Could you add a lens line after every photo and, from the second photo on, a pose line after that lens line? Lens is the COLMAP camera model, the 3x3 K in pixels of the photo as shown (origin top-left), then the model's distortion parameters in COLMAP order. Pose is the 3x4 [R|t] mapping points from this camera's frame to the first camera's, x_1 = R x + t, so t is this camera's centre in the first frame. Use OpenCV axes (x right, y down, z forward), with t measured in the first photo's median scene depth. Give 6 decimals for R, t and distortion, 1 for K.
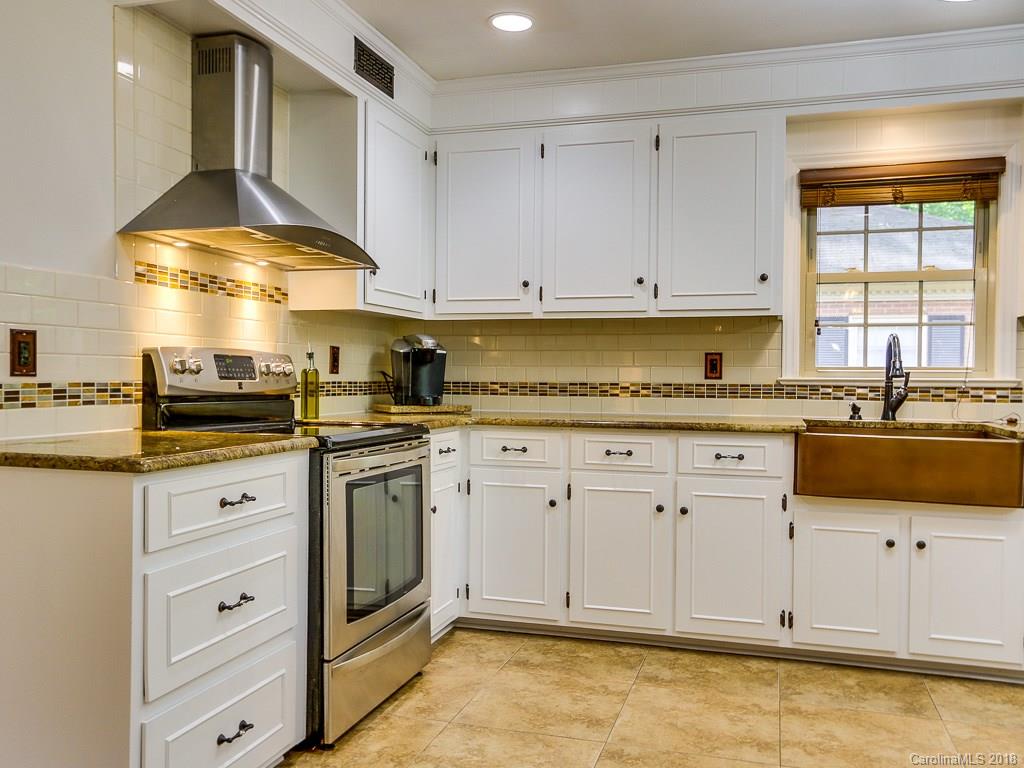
lens RADIAL K [[861.9, 0, 521.2], [0, 861.9, 388.9], [0, 0, 1]] dist [0.000887, 0.027640]
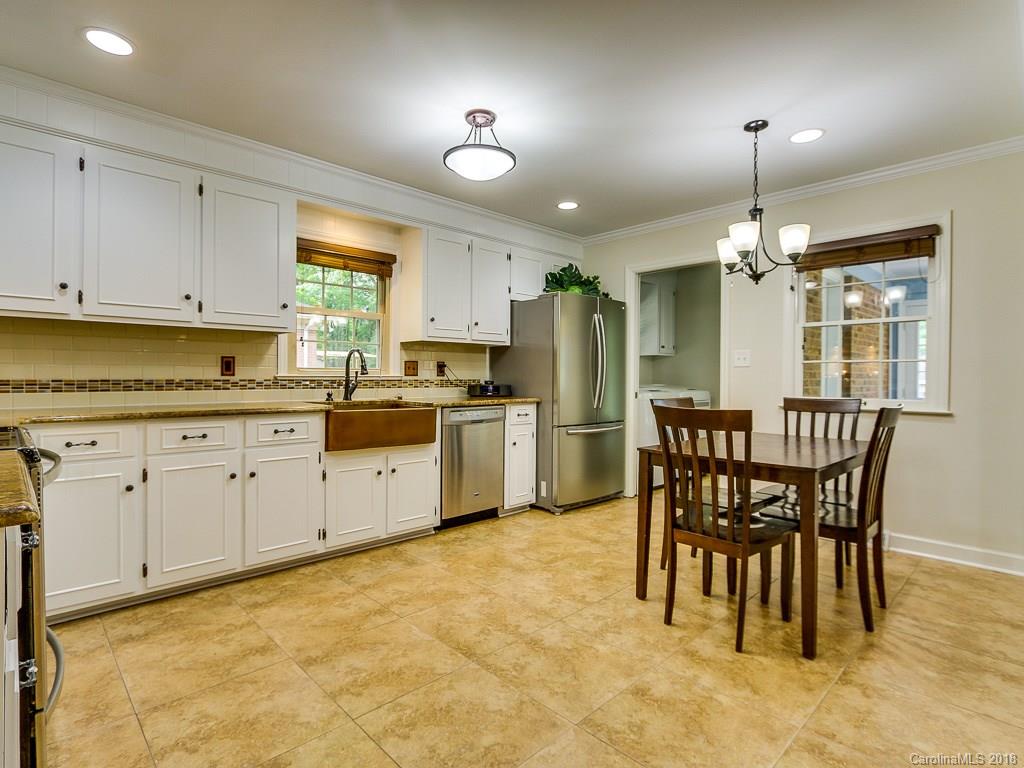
lens RADIAL K [[529.2, 0, 510.9], [0, 529.2, 380.1], [0, 0, 1]] dist [-0.011301, 0.001502]
pose [[0.491751, -0.011812, 0.870656, -0.318315], [0.011197, 0.999911, 0.007242, -0.006612], [-0.870664, 0.006187, 0.491840, 0.241857]]
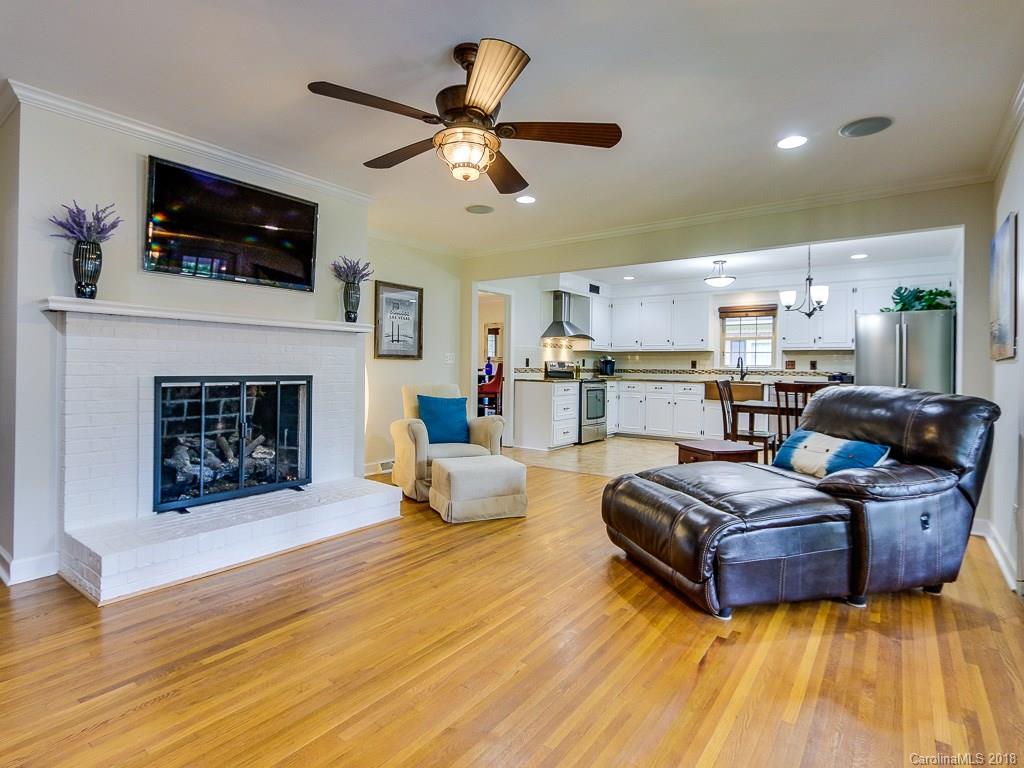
lens RADIAL K [[529.2, 0, 501.3], [0, 529.2, 368.0], [0, 0, 1]] dist [-0.011301, 0.001502]
pose [[0.936072, 0.004053, -0.351786, 0.281573], [-0.010258, 0.999823, -0.015776, 0.030832], [0.351659, 0.018376, 0.935948, -1.398244]]
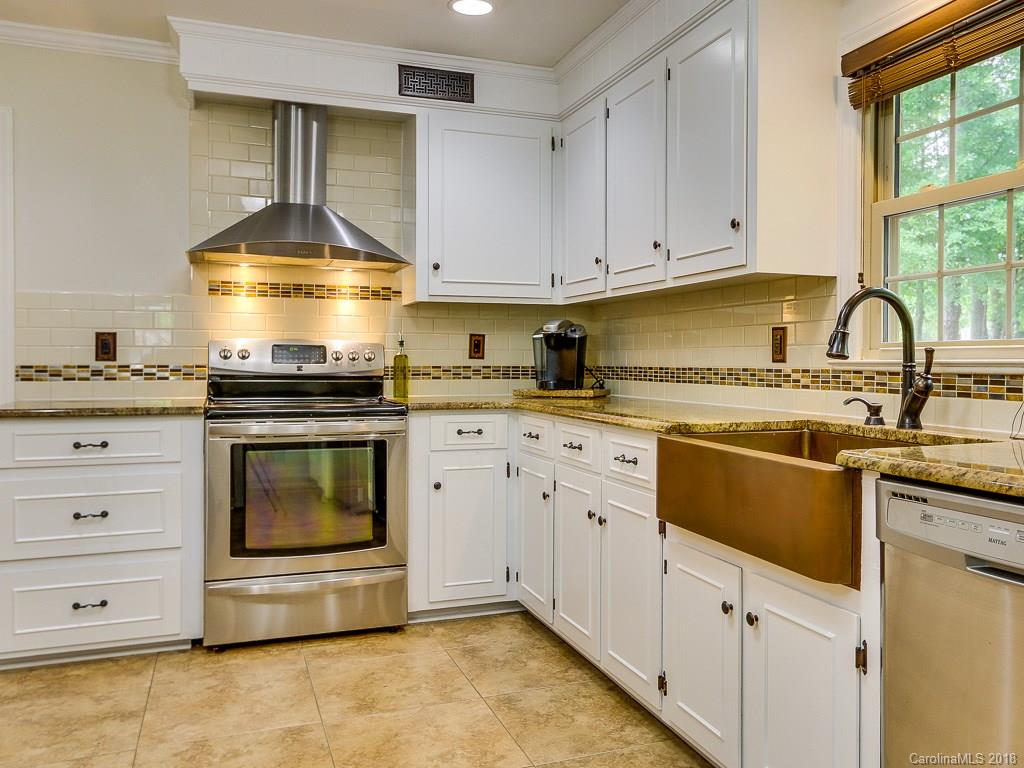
lens RADIAL K [[861.9, 0, 555.8], [0, 861.9, 365.5], [0, 0, 1]] dist [0.000887, 0.027640]
pose [[0.609997, -0.001240, -0.792403, 0.801526], [-0.010284, 0.999902, -0.009482, 0.000485], [0.792337, 0.013933, 0.609925, 0.448595]]
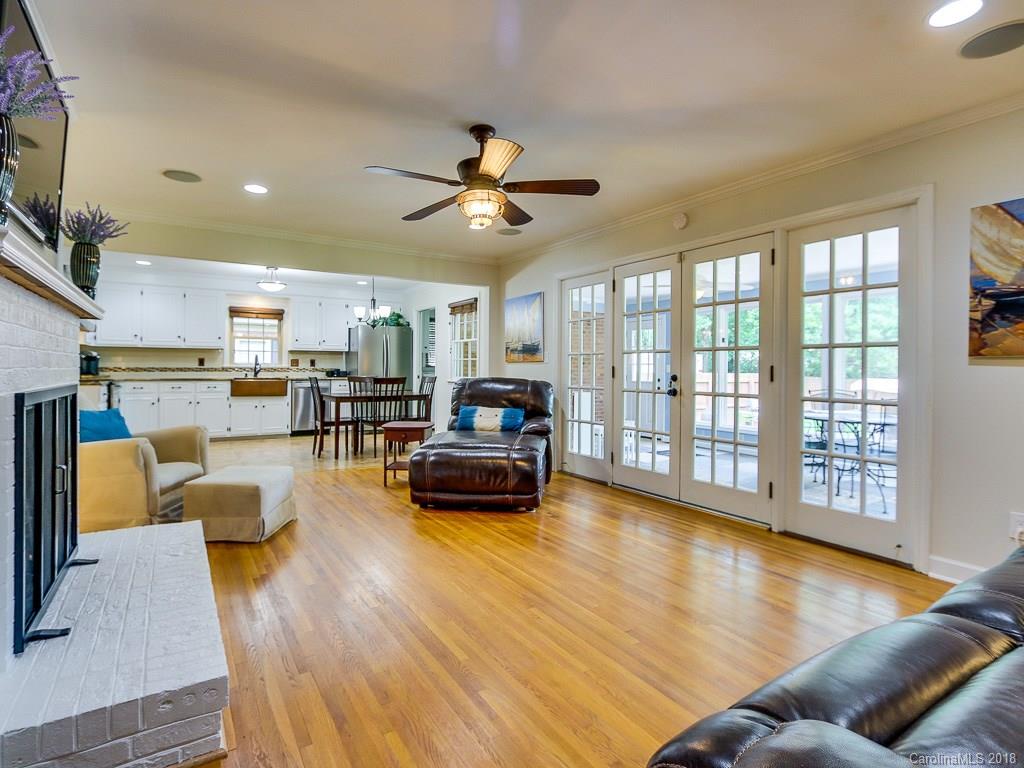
lens RADIAL K [[529.2, 0, 511.4], [0, 529.2, 367.6], [0, 0, 1]] dist [-0.011301, 0.001502]
pose [[0.651159, -0.002344, 0.758938, -0.617482], [0.011141, 0.999917, -0.006471, 0.023140], [-0.758860, 0.012669, 0.651131, -1.399674]]
